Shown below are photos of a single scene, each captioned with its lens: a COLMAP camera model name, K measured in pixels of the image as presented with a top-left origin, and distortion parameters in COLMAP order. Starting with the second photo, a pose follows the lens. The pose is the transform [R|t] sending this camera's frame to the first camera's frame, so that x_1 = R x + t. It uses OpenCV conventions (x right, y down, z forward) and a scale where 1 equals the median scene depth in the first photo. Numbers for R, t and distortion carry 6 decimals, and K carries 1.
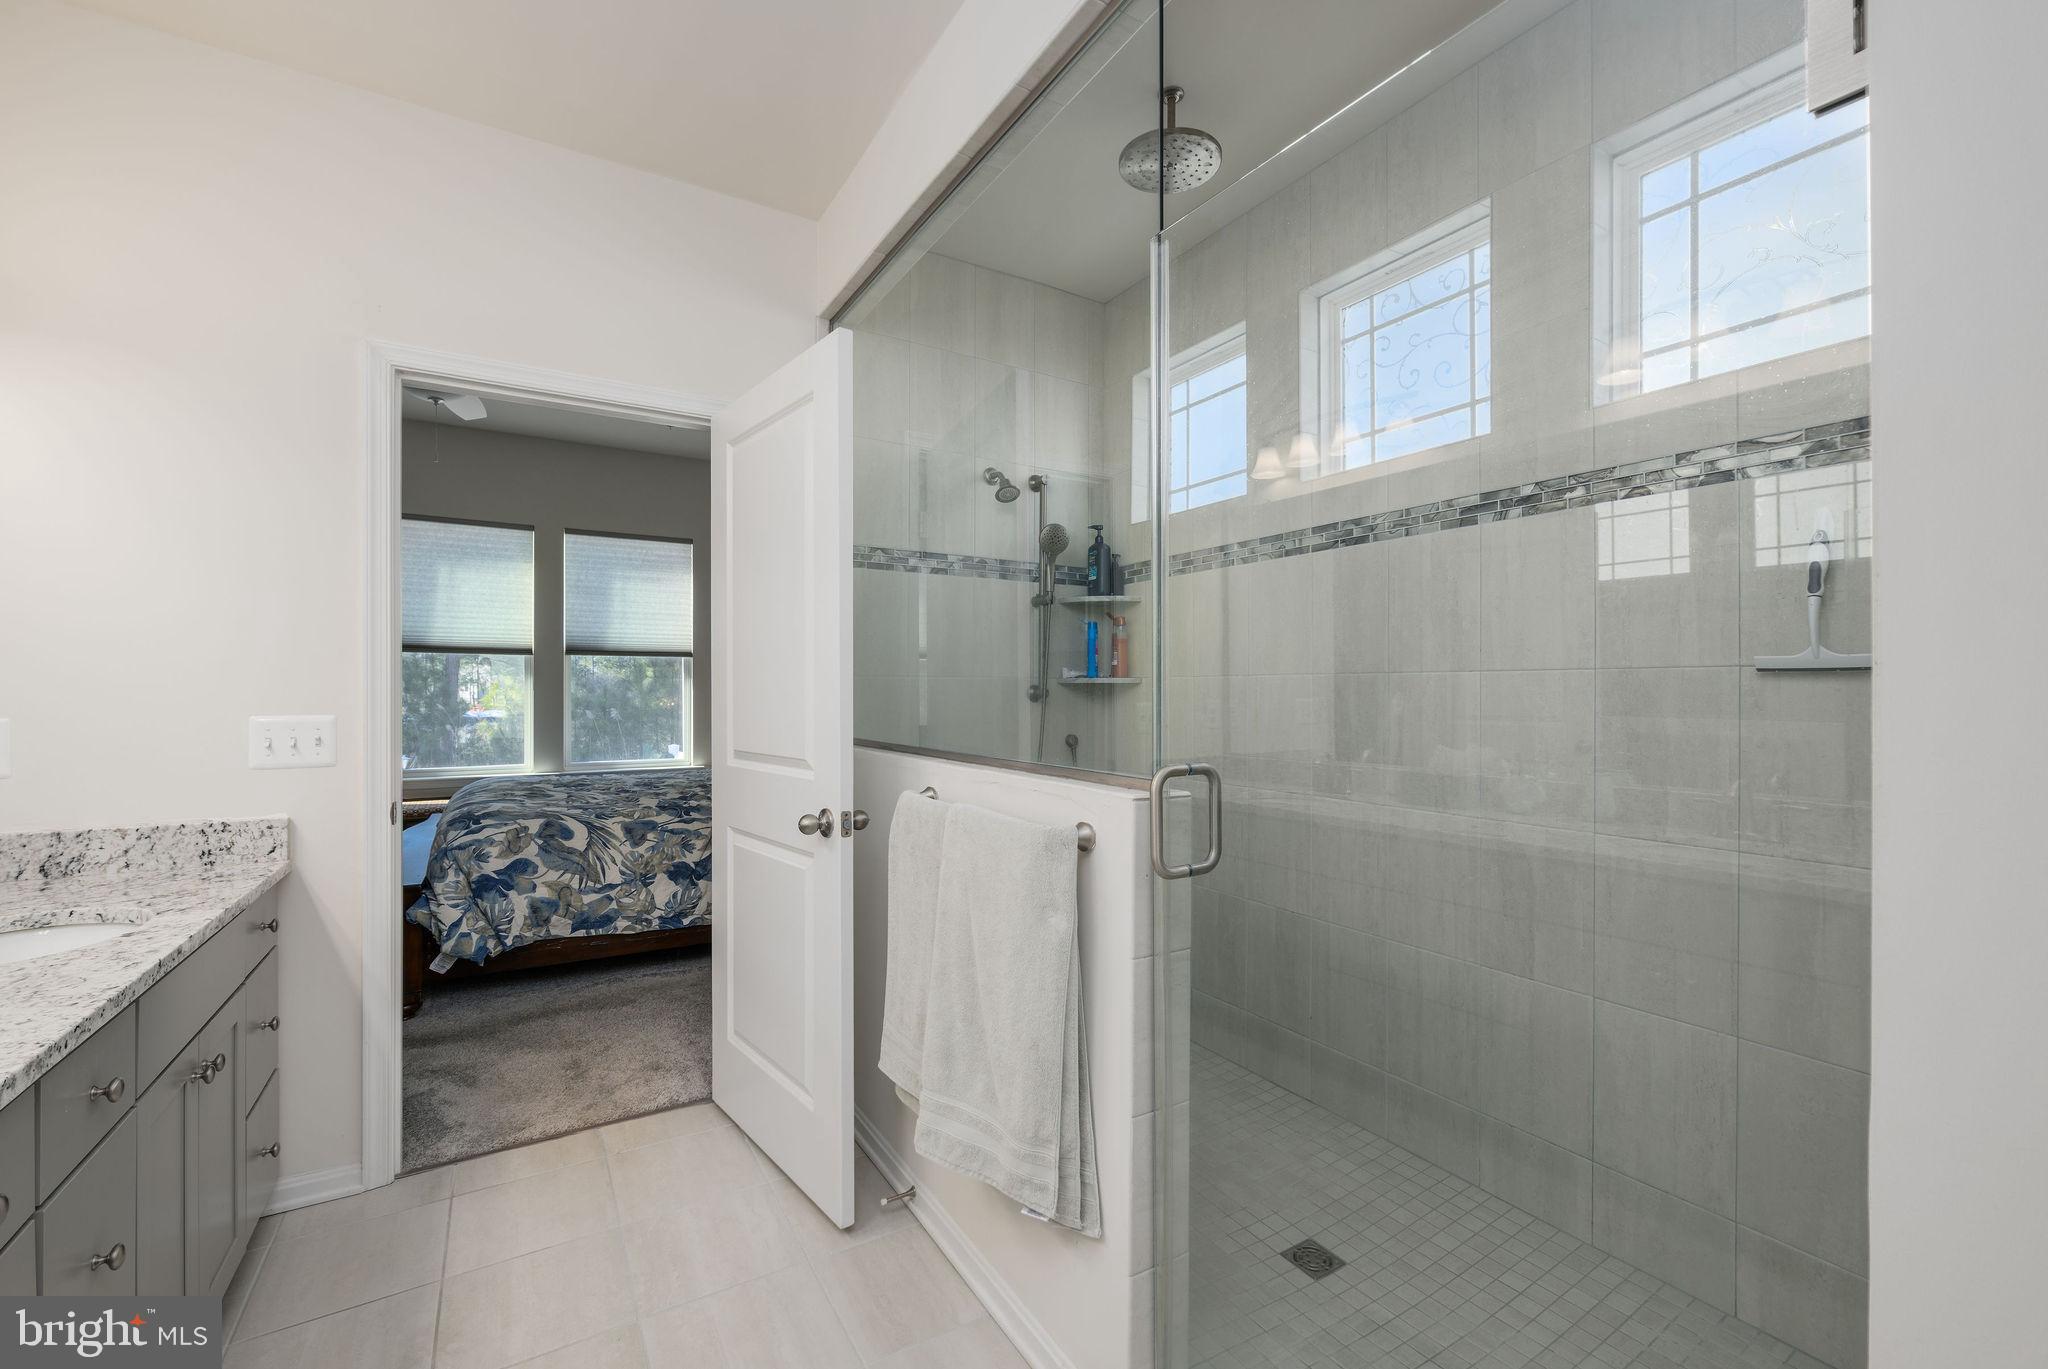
lens RADIAL K [[847.6, 0, 1021.2], [0, 847.6, 676.1], [0, 0, 1]] dist [-0.007802, -0.000032]
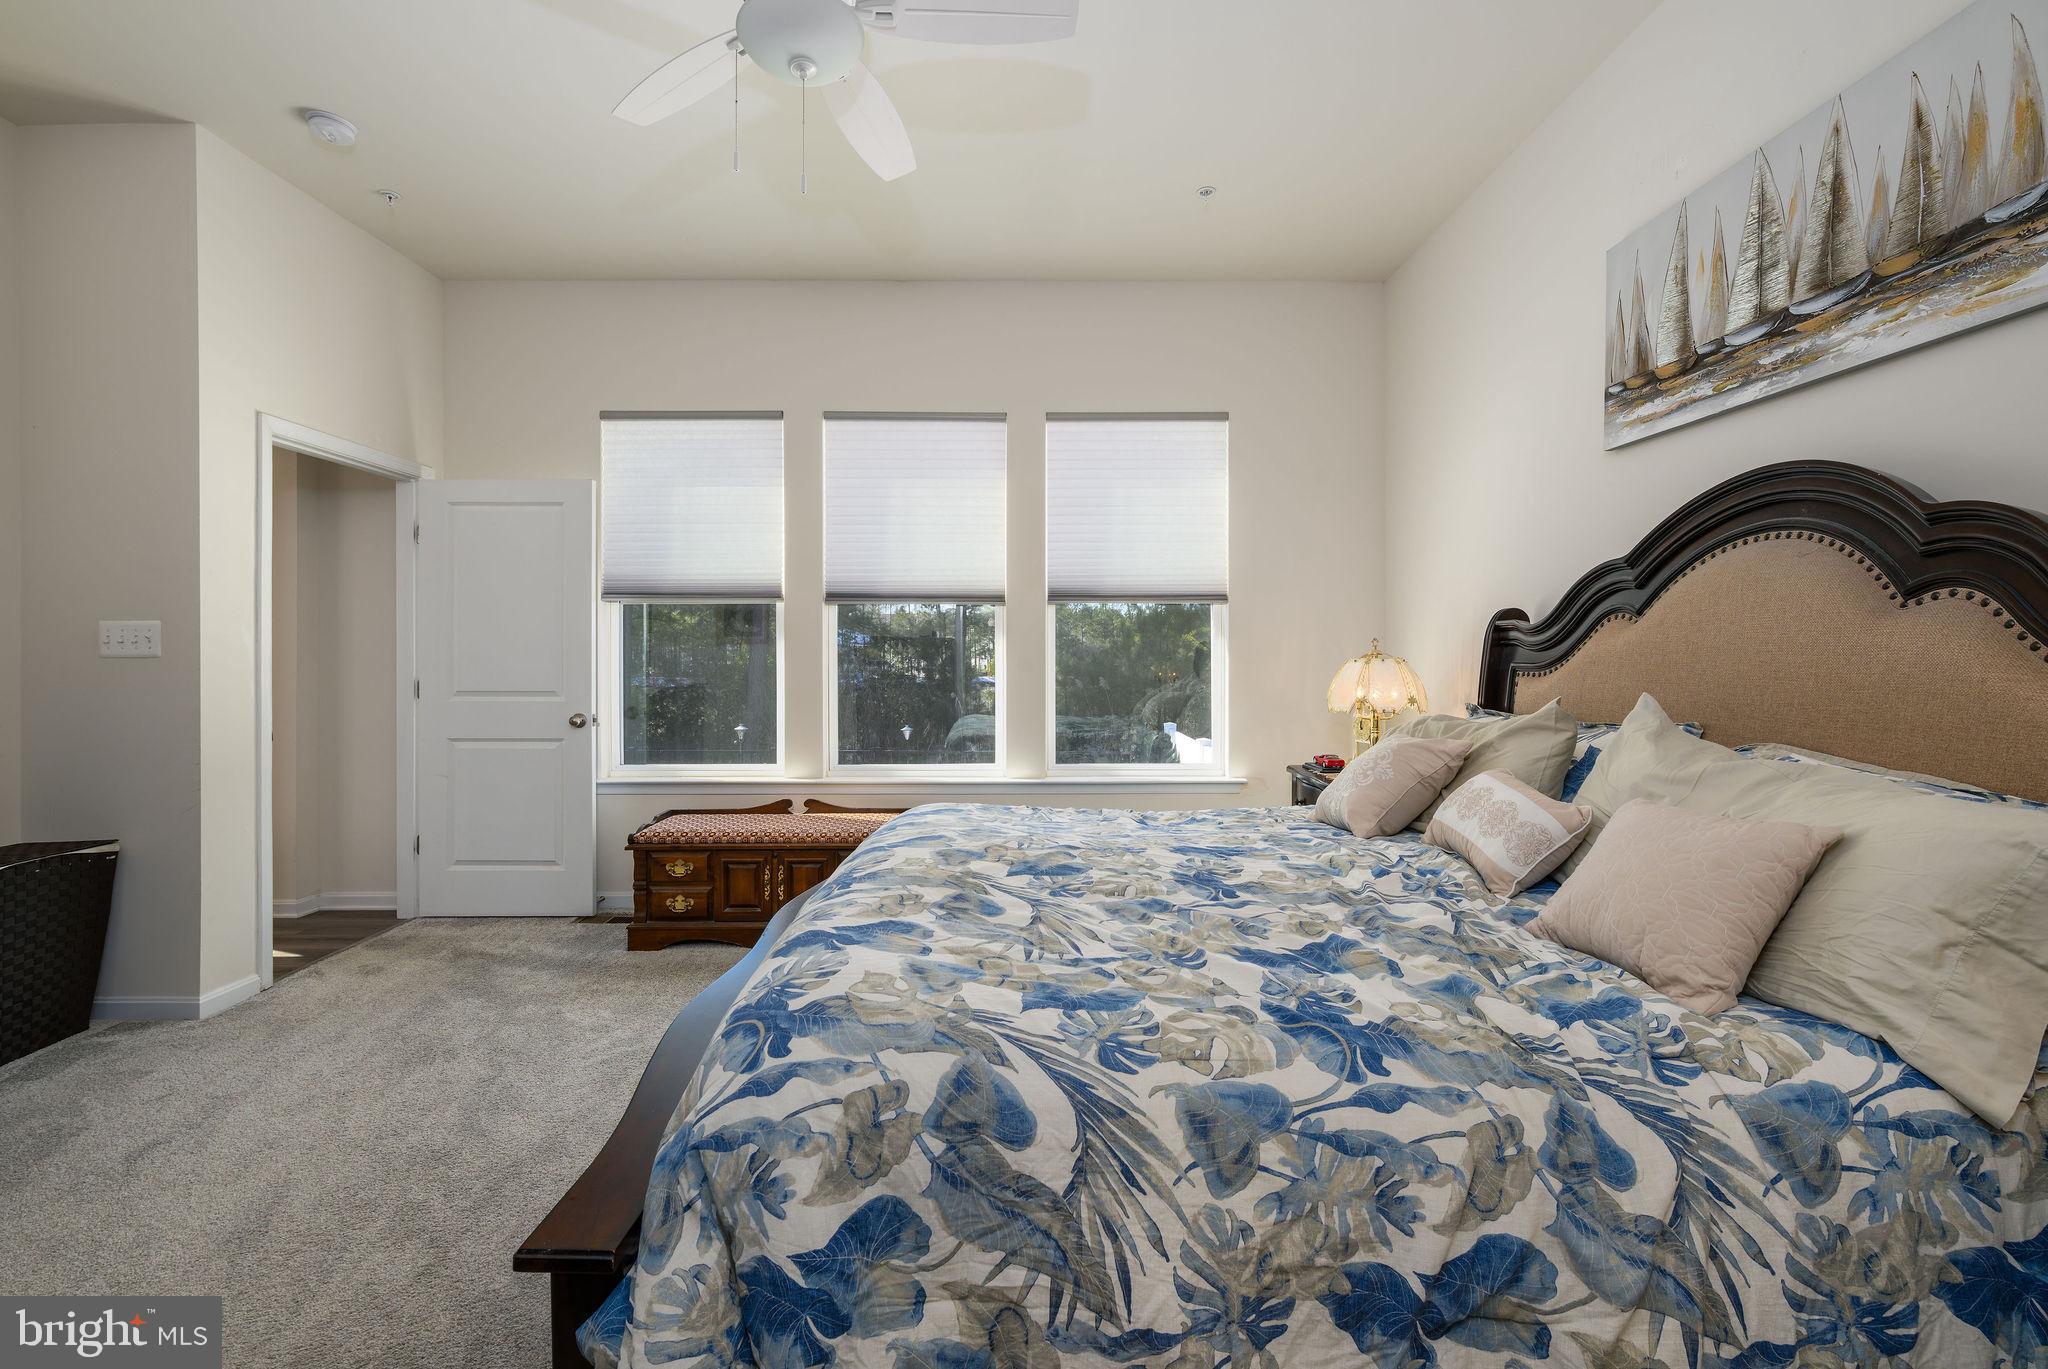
lens RADIAL K [[847.6, 0, 1021.2], [0, 847.6, 676.1], [0, 0, 1]] dist [-0.007802, -0.000032]
pose [[0.857559, 0.011679, -0.514253, -0.374805], [0.007321, 0.999364, 0.034903, 0.014864], [0.514334, -0.033696, 0.856928, 0.733814]]
